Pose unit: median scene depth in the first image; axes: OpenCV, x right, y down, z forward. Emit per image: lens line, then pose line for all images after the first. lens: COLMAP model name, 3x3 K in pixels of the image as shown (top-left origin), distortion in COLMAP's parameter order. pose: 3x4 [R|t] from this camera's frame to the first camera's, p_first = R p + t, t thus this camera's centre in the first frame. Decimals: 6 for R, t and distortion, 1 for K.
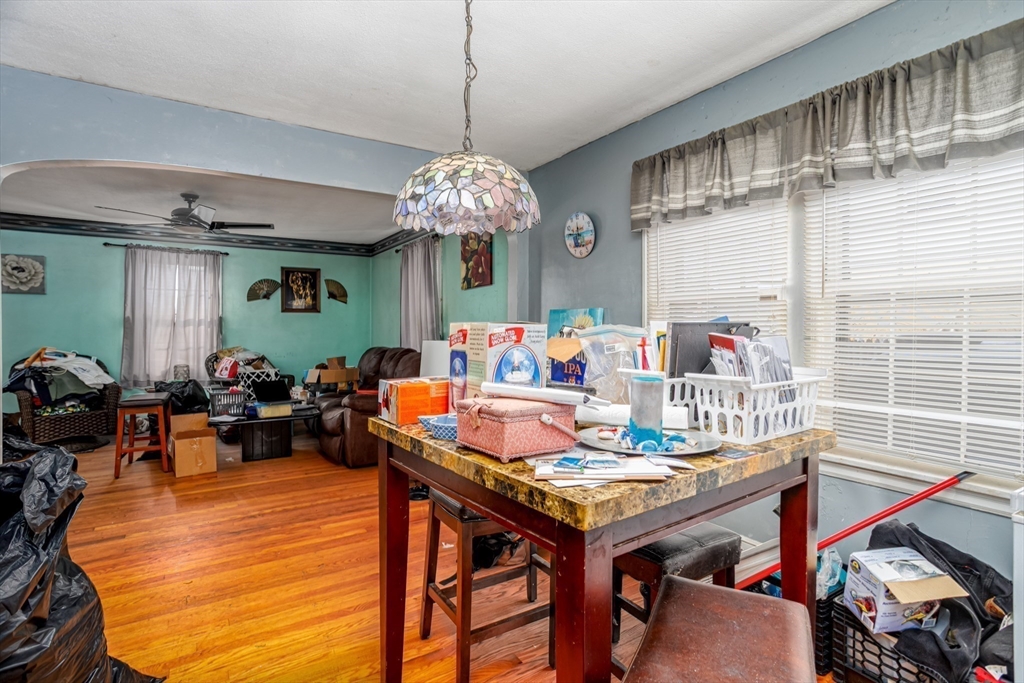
lens RADIAL K [[506.9, 0, 510.1], [0, 506.9, 322.2], [0, 0, 1]] dist [-0.024965, 0.000986]
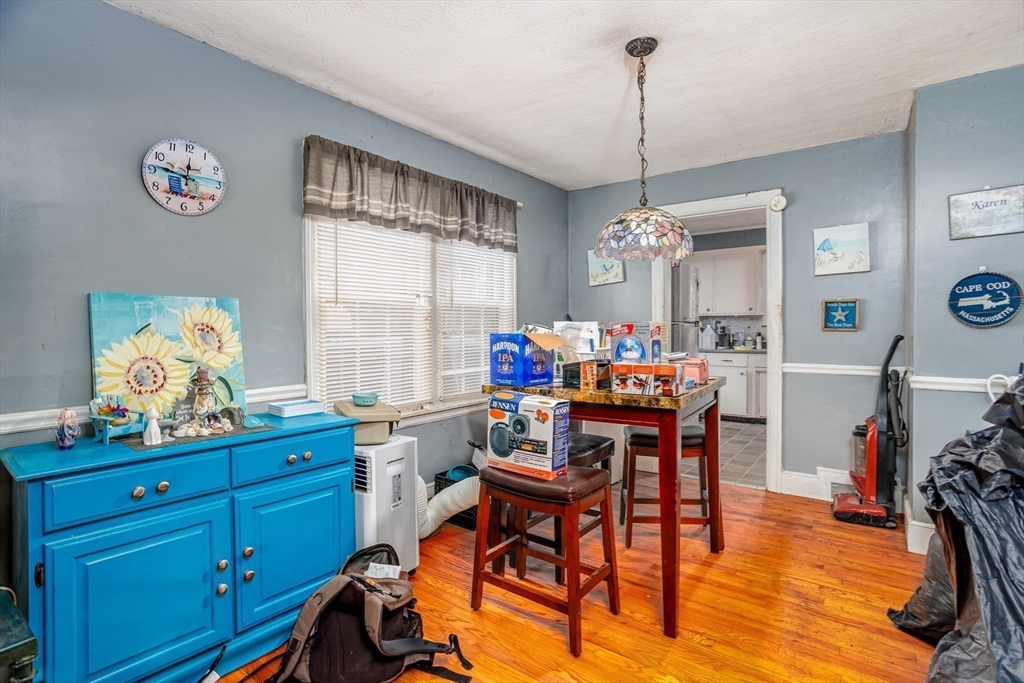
lens RADIAL K [[506.9, 0, 510.1], [0, 506.9, 322.2], [0, 0, 1]] dist [-0.024965, 0.000986]
pose [[-0.356384, 0.007813, 0.934307, -0.581544], [-0.008225, 0.999900, -0.011499, 0.010876], [-0.934304, -0.011783, -0.356284, 0.837344]]
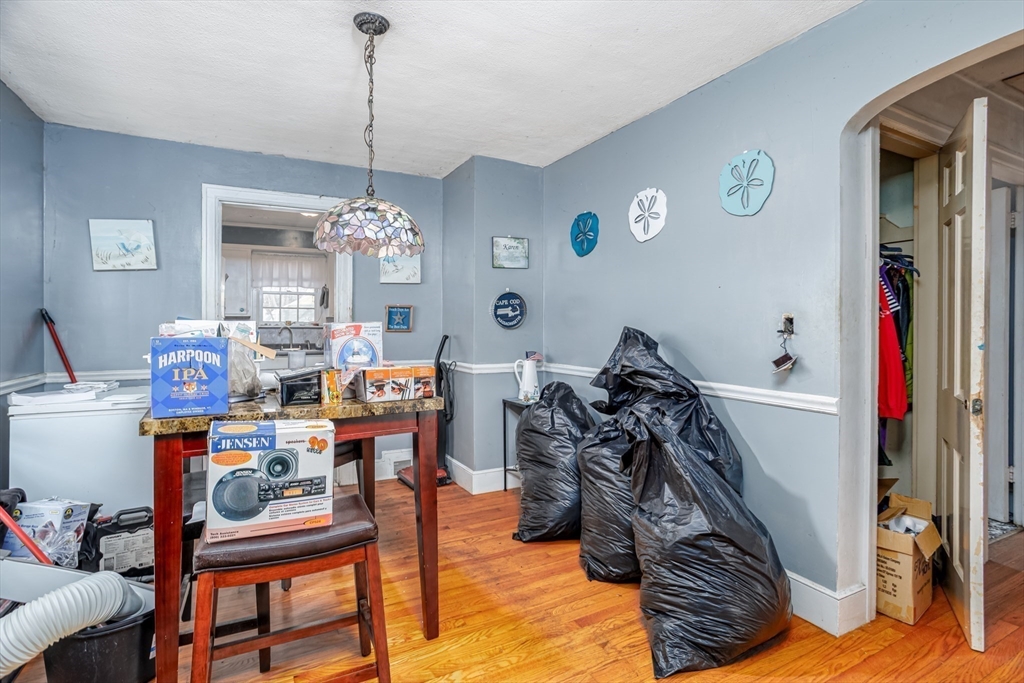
lens RADIAL K [[506.9, 0, 510.1], [0, 506.9, 322.2], [0, 0, 1]] dist [-0.024965, 0.000986]
pose [[-0.997980, -0.001330, 0.063515, -0.240238], [-0.002763, 0.999744, -0.022478, 0.014377], [-0.063469, -0.022608, -0.997728, 1.029569]]
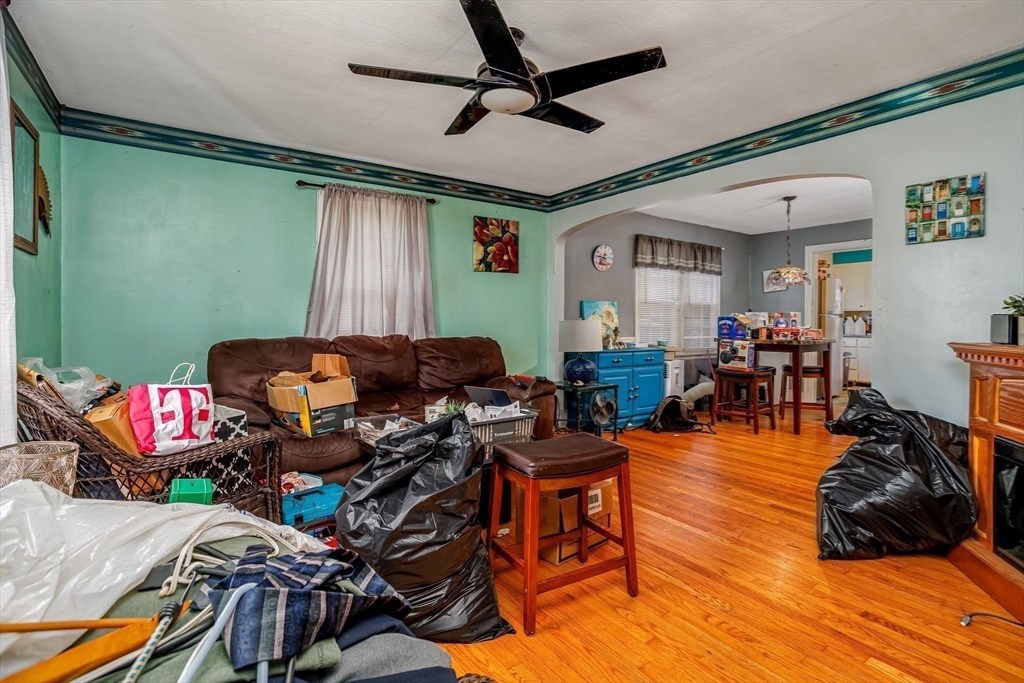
lens RADIAL K [[506.9, 0, 510.1], [0, 506.9, 322.2], [0, 0, 1]] dist [-0.024965, 0.000986]
pose [[-0.056056, -0.006819, 0.998404, -1.557449], [-0.021121, 0.999761, 0.005642, 0.042775], [-0.998204, -0.020771, -0.056187, 1.400675]]
